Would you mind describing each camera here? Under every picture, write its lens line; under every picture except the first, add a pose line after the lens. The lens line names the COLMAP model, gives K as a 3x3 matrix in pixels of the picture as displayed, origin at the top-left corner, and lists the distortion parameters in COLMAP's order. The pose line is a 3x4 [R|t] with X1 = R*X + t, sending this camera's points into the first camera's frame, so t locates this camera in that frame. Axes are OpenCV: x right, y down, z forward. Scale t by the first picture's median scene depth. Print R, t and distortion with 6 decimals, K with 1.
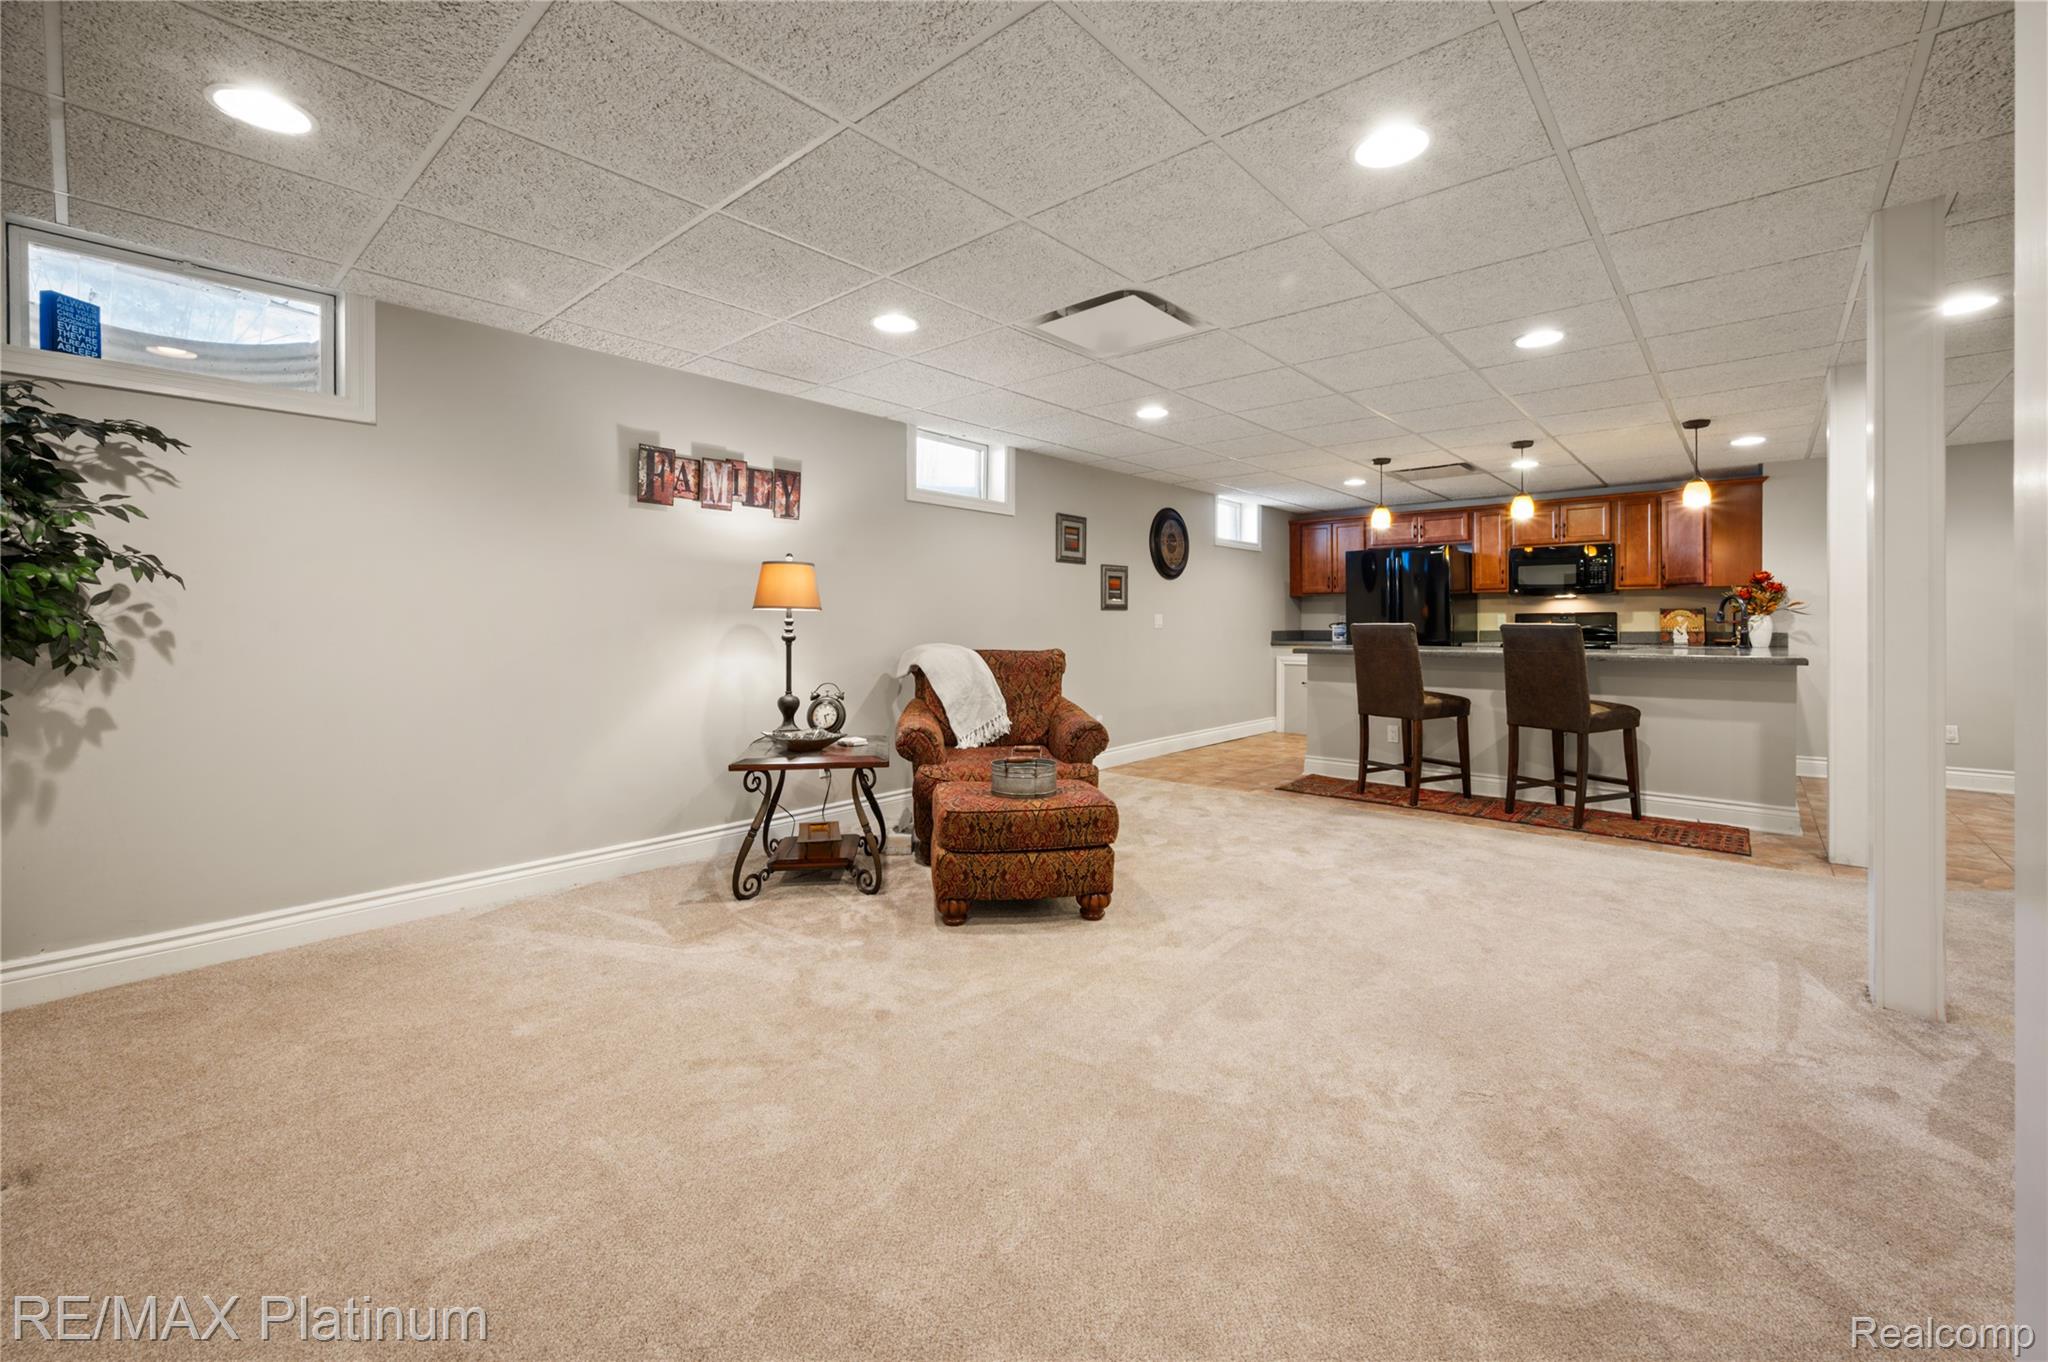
lens RADIAL K [[836.2, 0, 1049.8], [0, 836.2, 620.3], [0, 0, 1]] dist [0.016013, -0.000069]
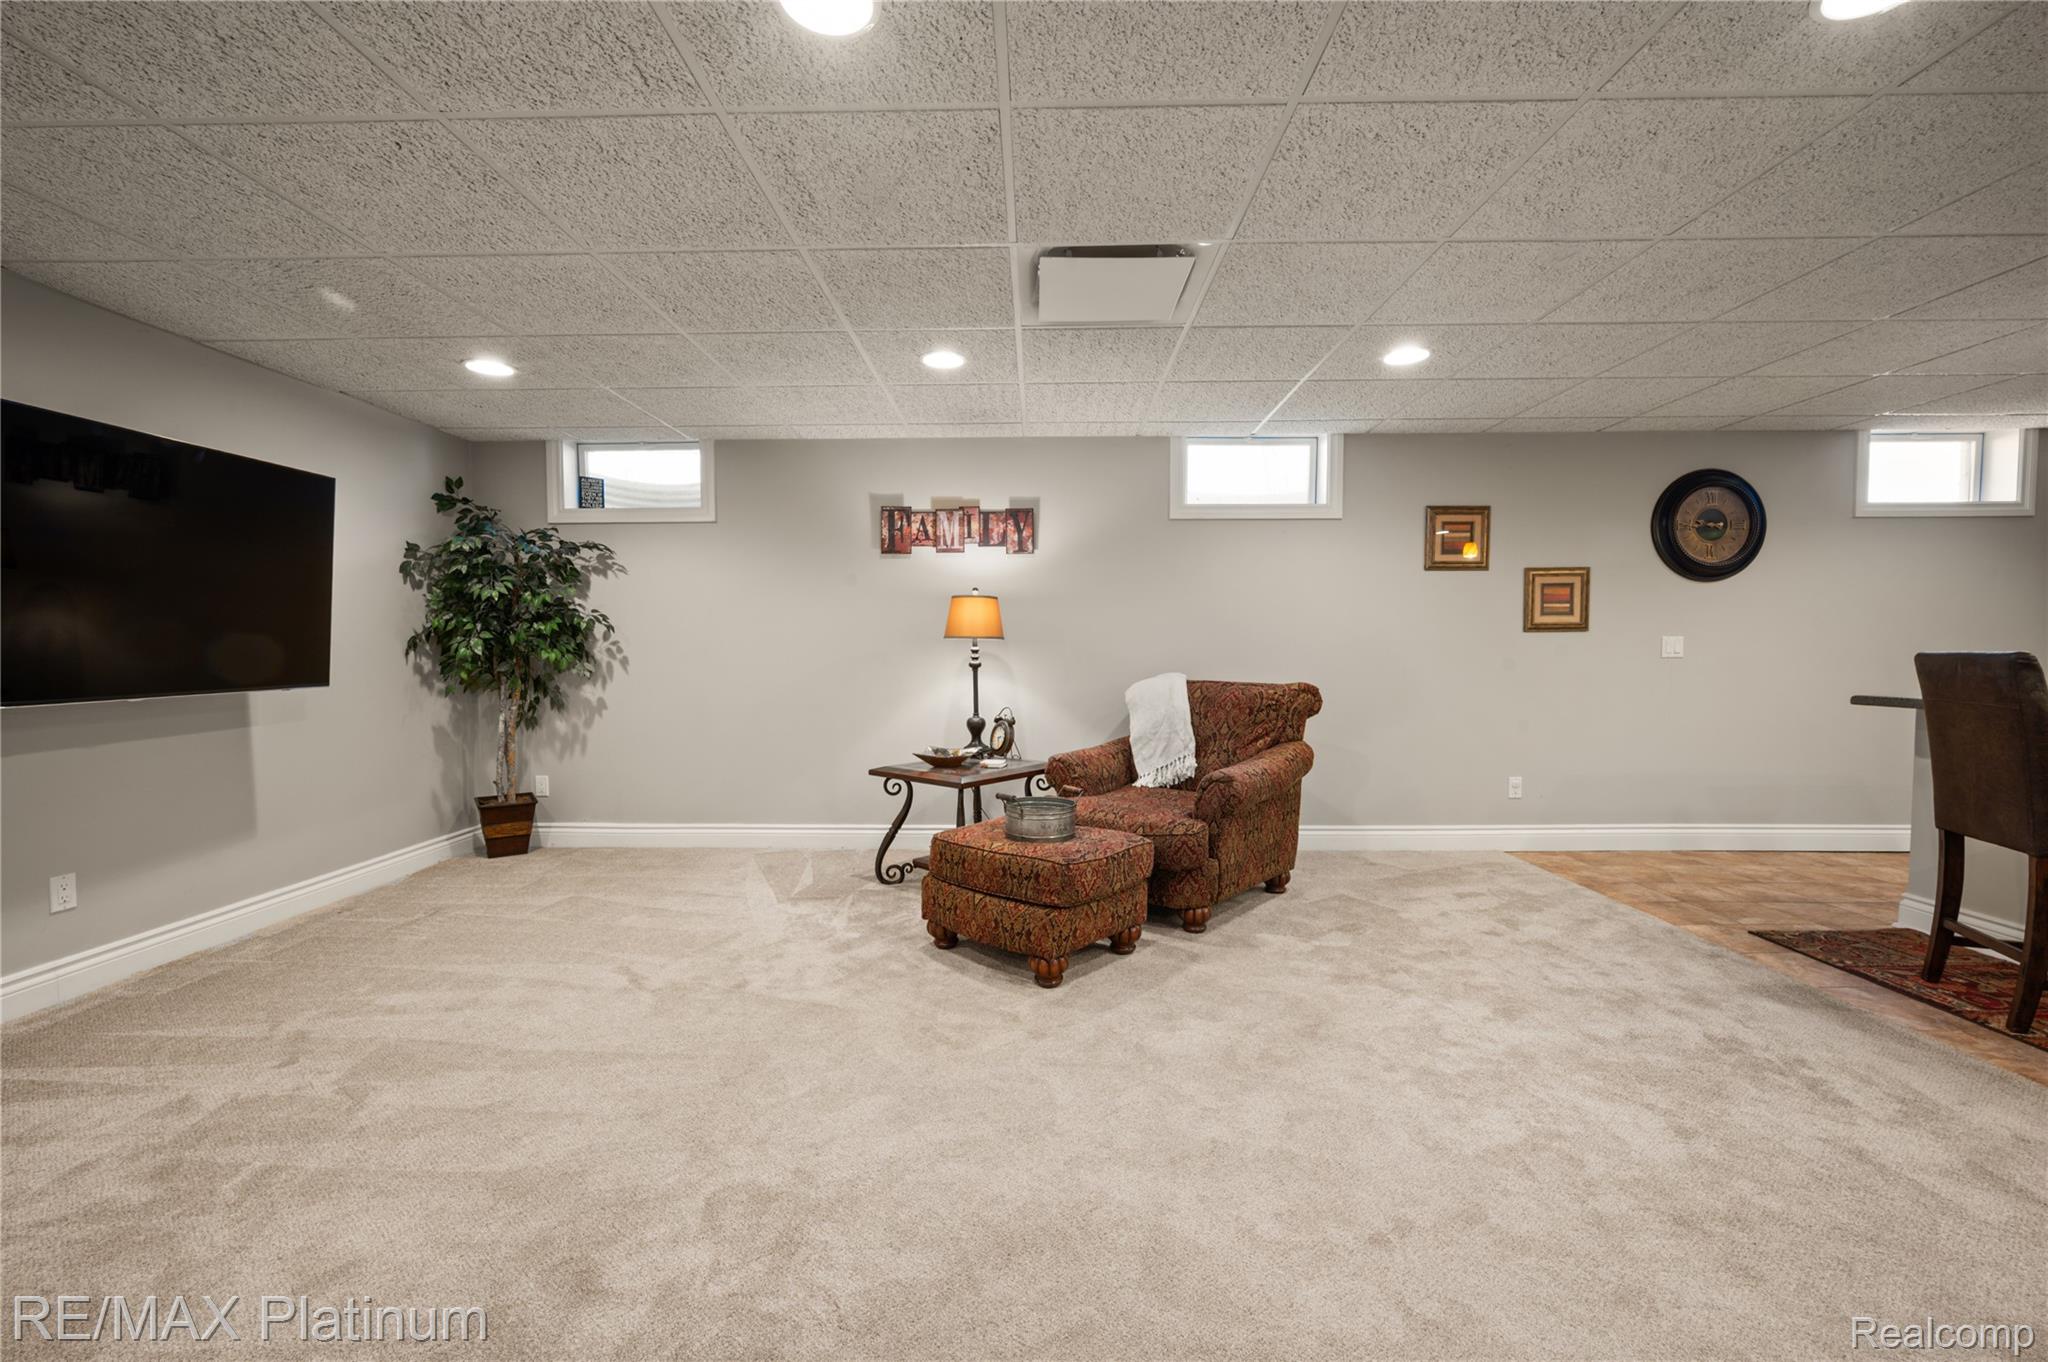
lens RADIAL K [[845.6, 0, 1024.0], [0, 845.6, 681.0], [0, 0, 1]] dist [0.009532, -0.000131]
pose [[0.645041, 0.028401, -0.763620, 0.569458], [0.004567, 0.999148, 0.041019, -0.002954], [0.764135, -0.029946, 0.644361, 0.327092]]
